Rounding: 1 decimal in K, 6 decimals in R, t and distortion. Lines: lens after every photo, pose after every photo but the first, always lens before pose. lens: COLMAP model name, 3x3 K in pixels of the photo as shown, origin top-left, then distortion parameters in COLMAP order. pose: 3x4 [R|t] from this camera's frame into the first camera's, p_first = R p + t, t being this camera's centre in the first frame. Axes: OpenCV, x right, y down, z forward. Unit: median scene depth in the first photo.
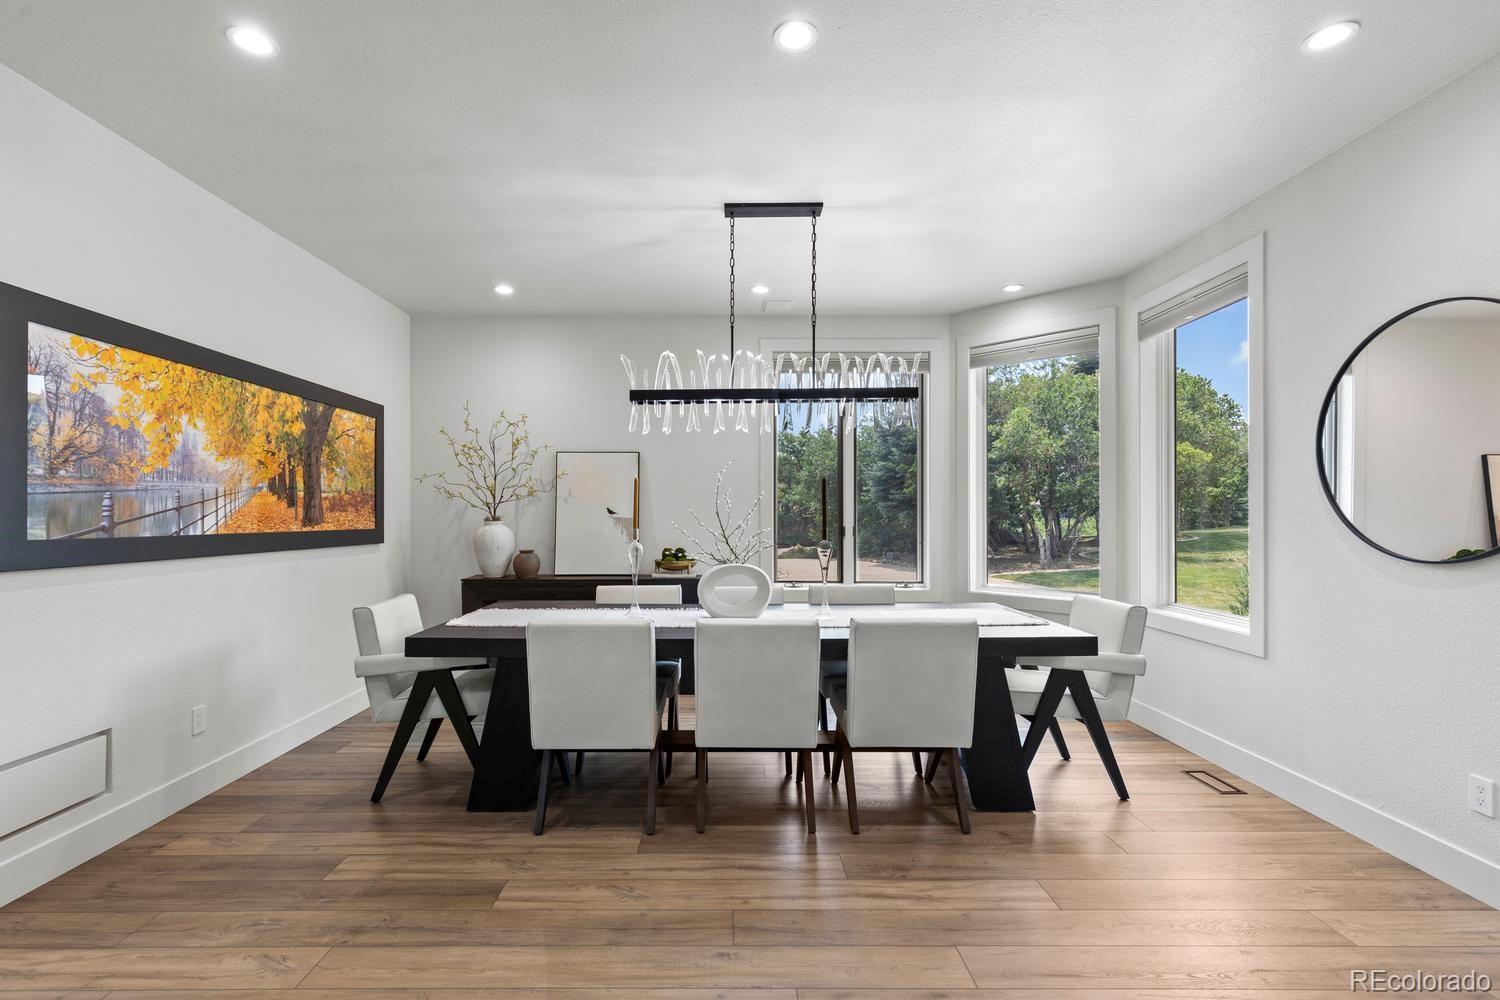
lens RADIAL K [[673.0, 0, 753.5], [0, 673.0, 516.4], [0, 0, 1]] dist [0.001662, 0.000058]
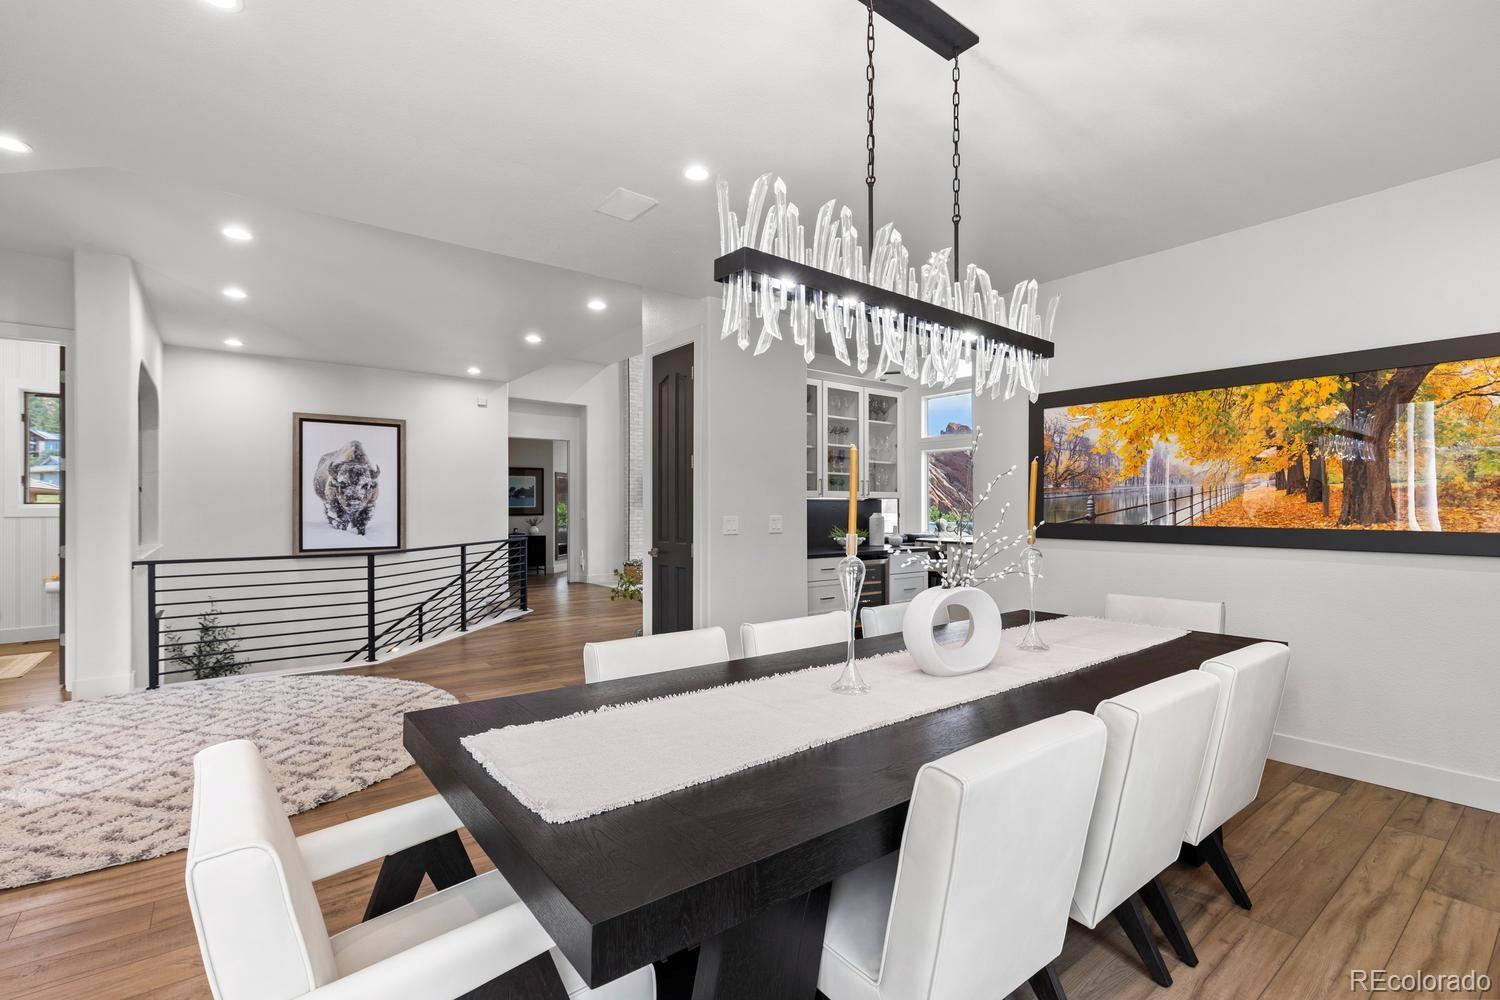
lens RADIAL K [[683.0, 0, 750.0], [0, 683.0, 500.0], [0, 0, 1]] dist [0.010659, 0.000070]
pose [[-0.799197, -0.003866, -0.601057, 0.539777], [0.000756, 0.999972, -0.007436, -0.010888], [0.601069, -0.006397, -0.799171, 1.444540]]
